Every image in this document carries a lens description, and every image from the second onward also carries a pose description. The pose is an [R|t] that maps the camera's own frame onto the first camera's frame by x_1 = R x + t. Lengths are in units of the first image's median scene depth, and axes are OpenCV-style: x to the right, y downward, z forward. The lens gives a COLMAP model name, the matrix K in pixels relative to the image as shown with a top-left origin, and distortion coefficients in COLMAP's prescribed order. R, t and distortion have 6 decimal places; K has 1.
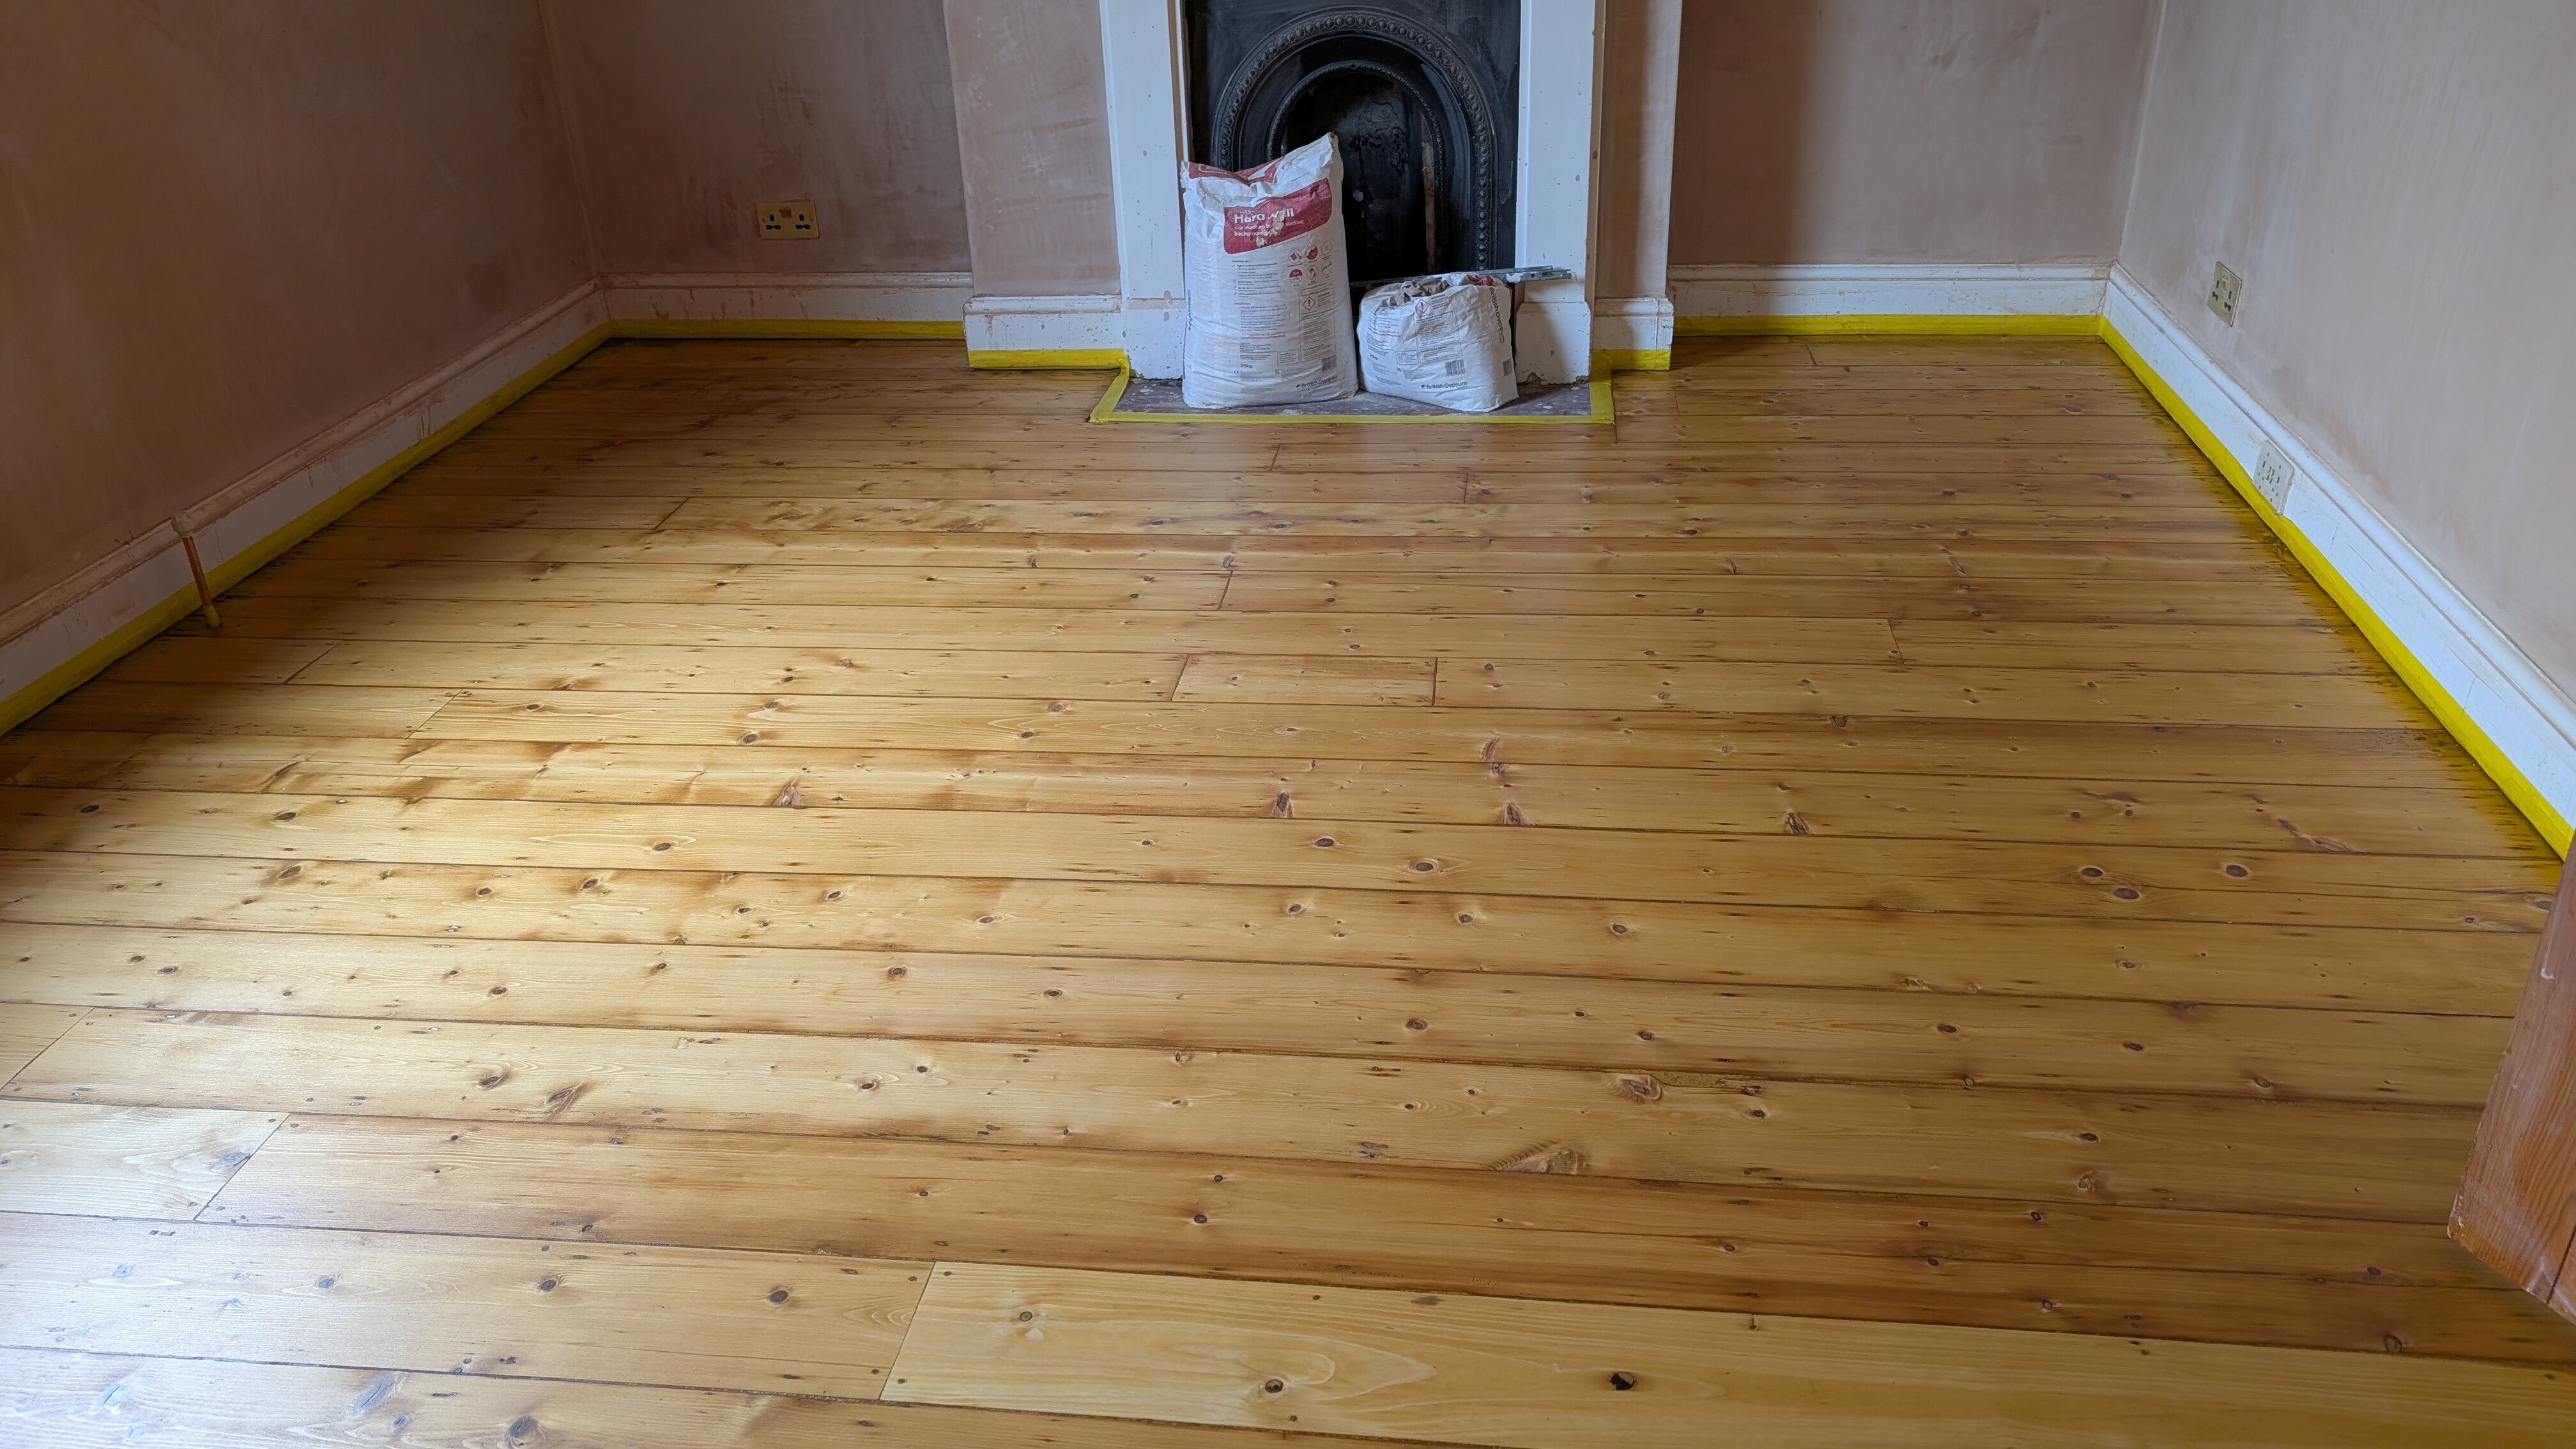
lens RADIAL K [[1873.5, 0, 1303.2], [0, 1873.5, 722.3], [0, 0, 1]] dist [0.046016, -0.077855]
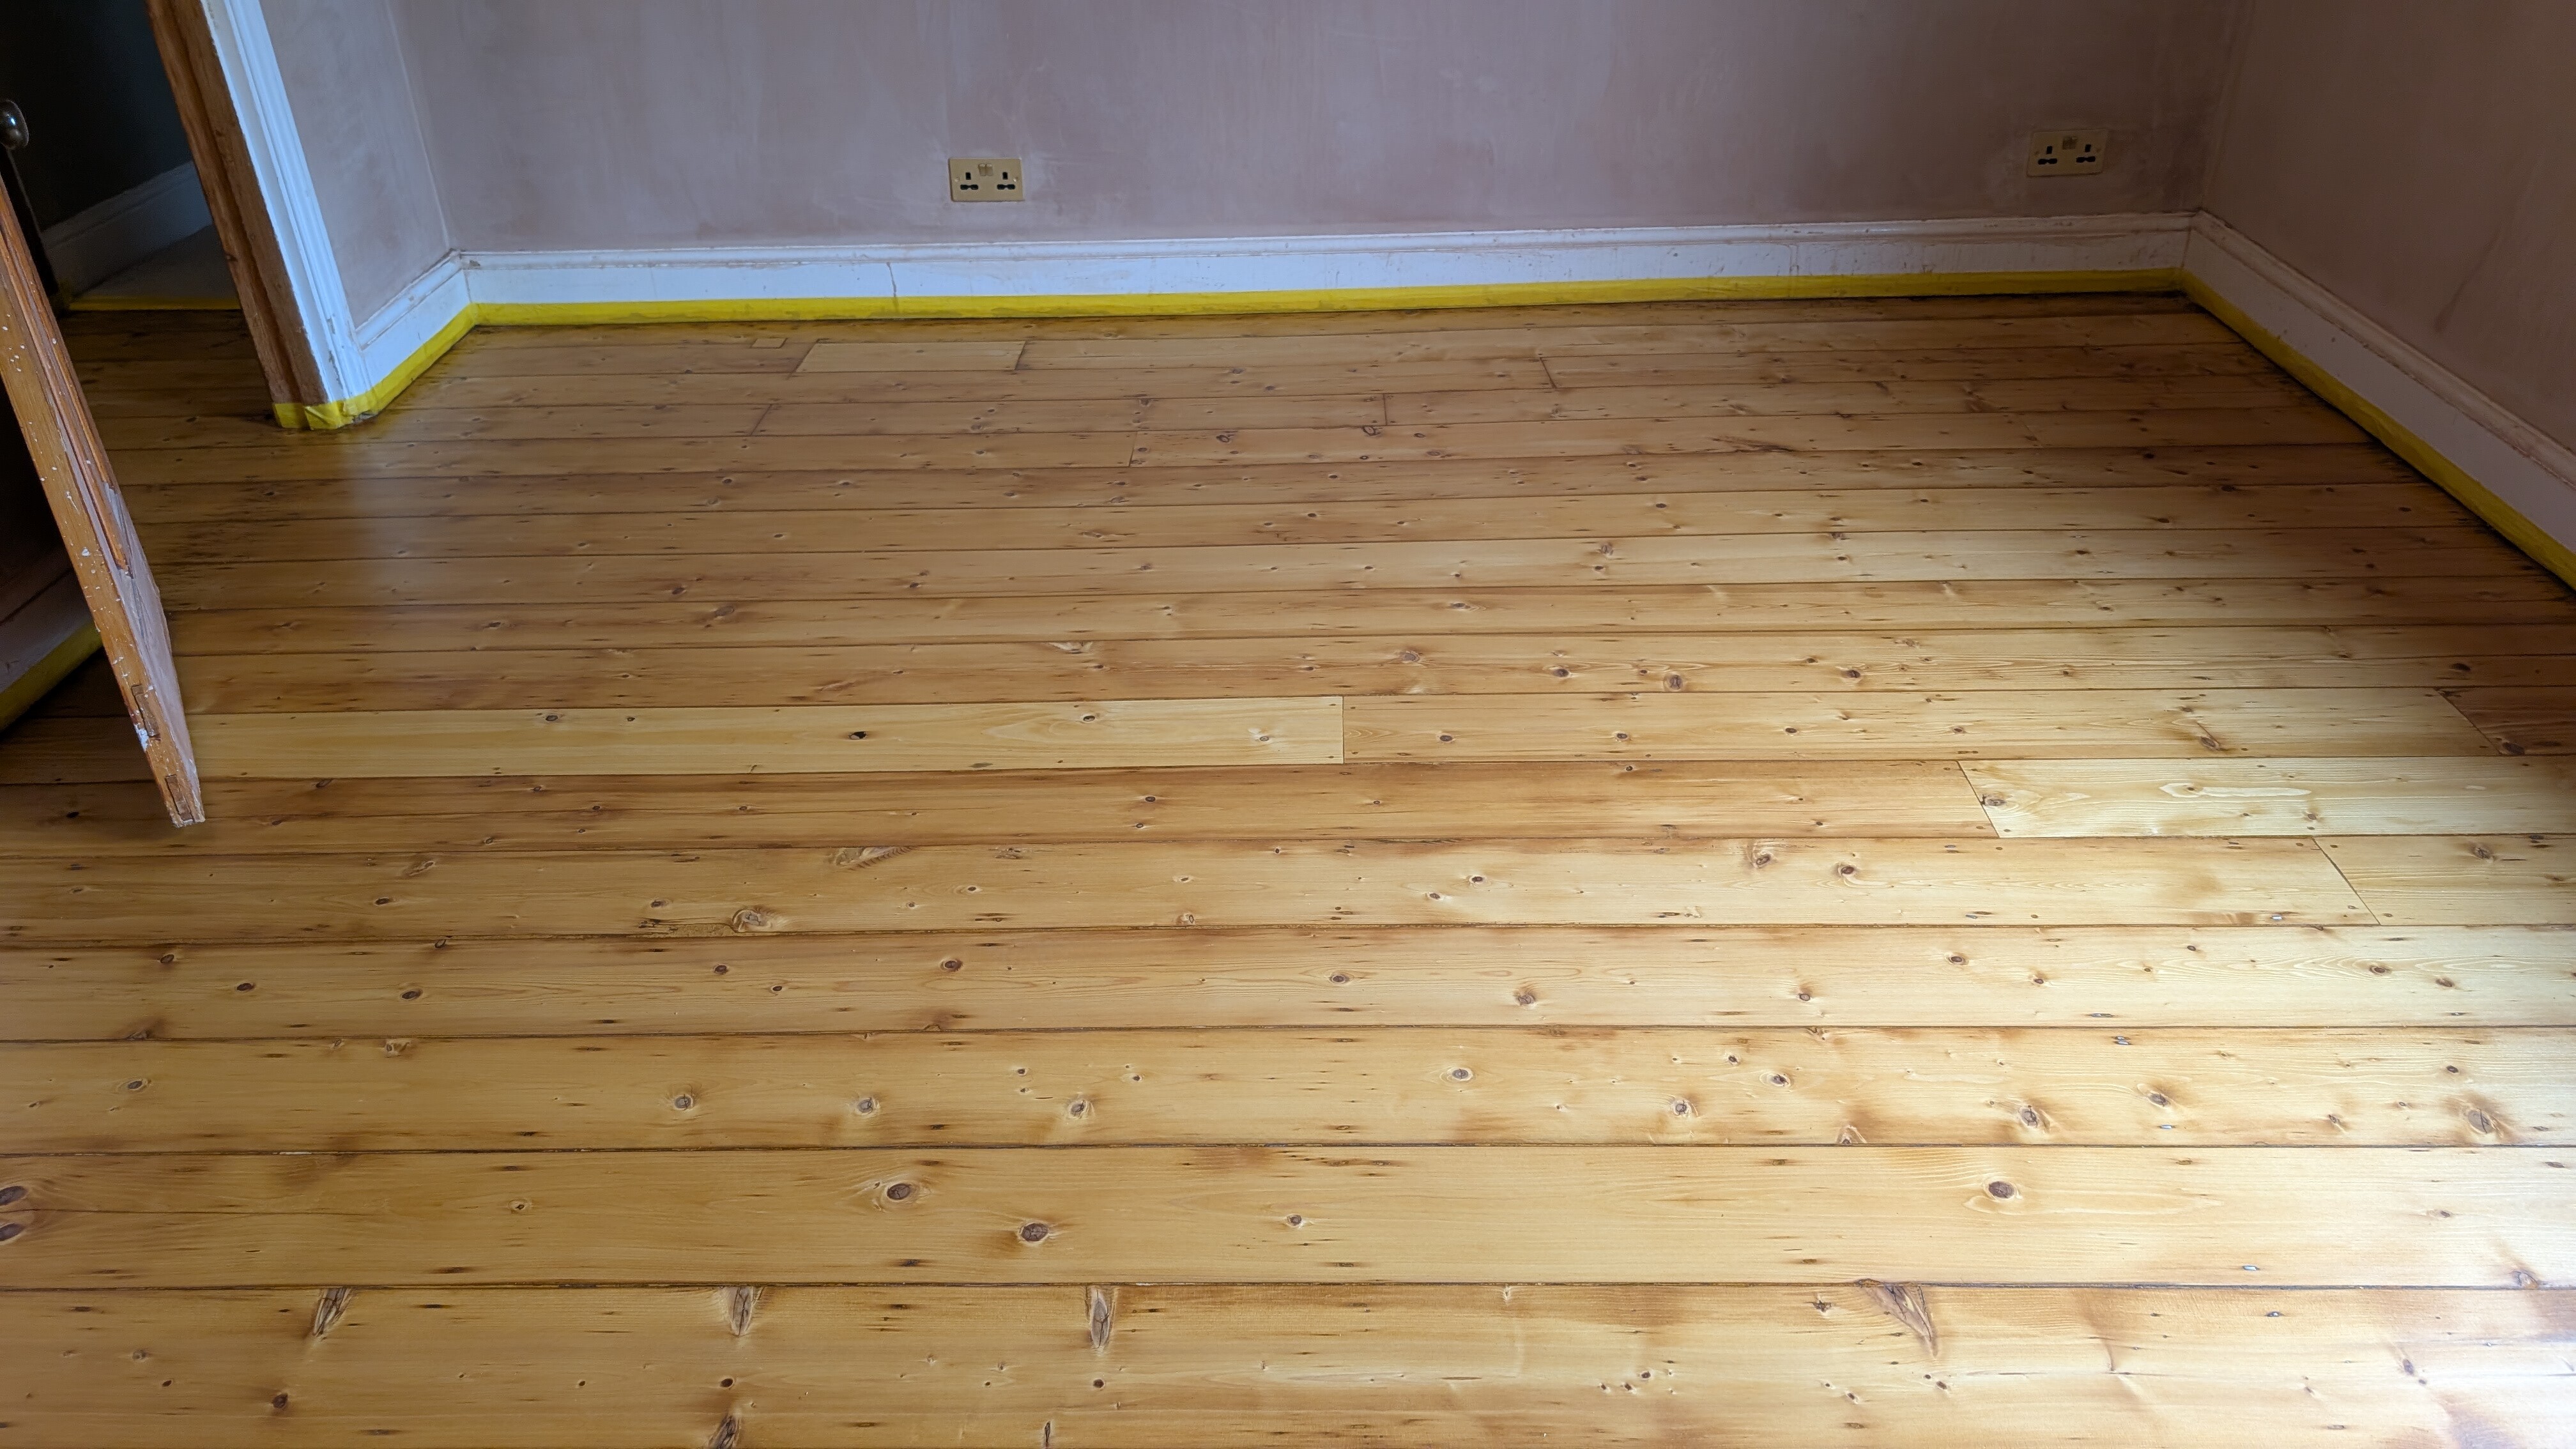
lens RADIAL K [[1873.5, 0, 1303.2], [0, 1873.5, 722.3], [0, 0, 1]] dist [0.046016, -0.077855]
pose [[-0.992542, 0.105159, -0.061659, -0.073974], [0.003833, 0.532477, 0.846436, -0.726749], [0.121842, 0.839887, -0.528909, 1.419483]]
